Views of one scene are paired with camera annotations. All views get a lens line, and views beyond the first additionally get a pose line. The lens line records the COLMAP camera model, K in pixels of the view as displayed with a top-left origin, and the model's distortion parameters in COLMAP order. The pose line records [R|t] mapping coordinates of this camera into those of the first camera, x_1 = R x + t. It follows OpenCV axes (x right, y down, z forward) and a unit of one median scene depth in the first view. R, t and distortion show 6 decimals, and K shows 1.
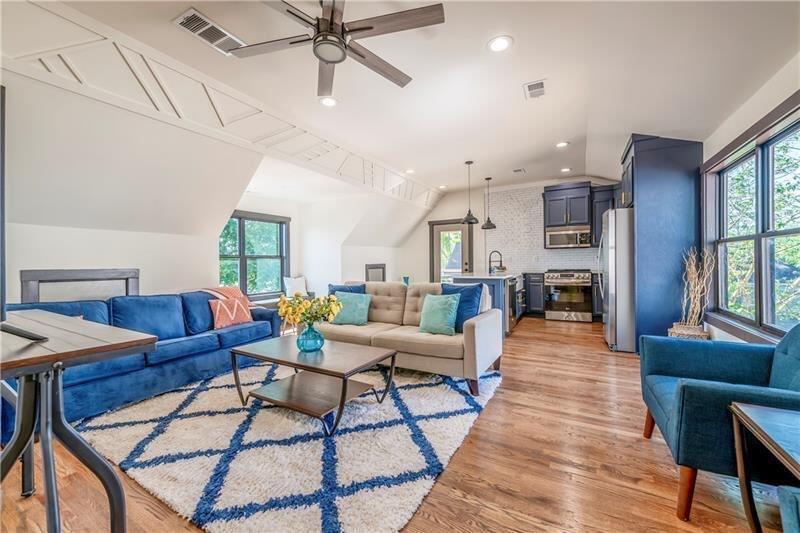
lens RADIAL K [[317.6, 0, 398.1], [0, 317.6, 259.9], [0, 0, 1]] dist [0.004211, -0.001126]
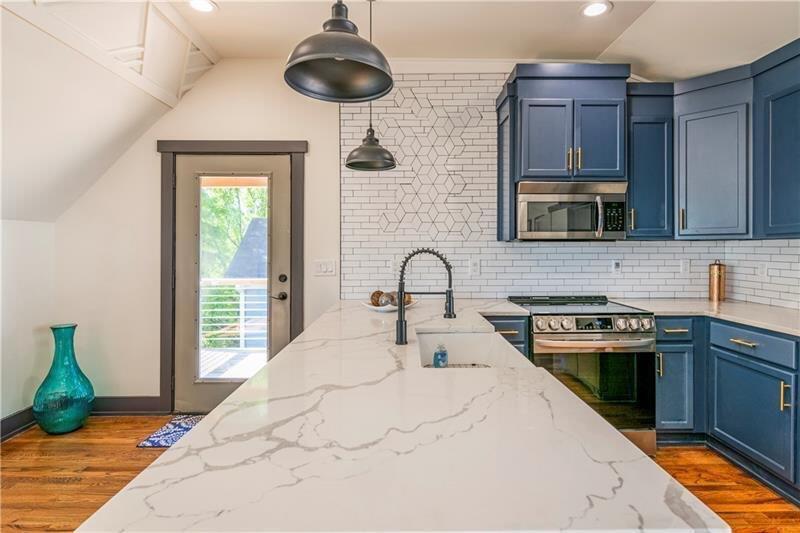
lens RADIAL K [[411.4, 0, 405.0], [0, 411.4, 249.9], [0, 0, 1]] dist [0.017231, -0.008882]
pose [[0.859735, 0.009645, 0.510650, 0.129974], [-0.015323, 0.999859, 0.006913, -0.028020], [-0.510511, -0.013768, 0.859761, 0.704415]]
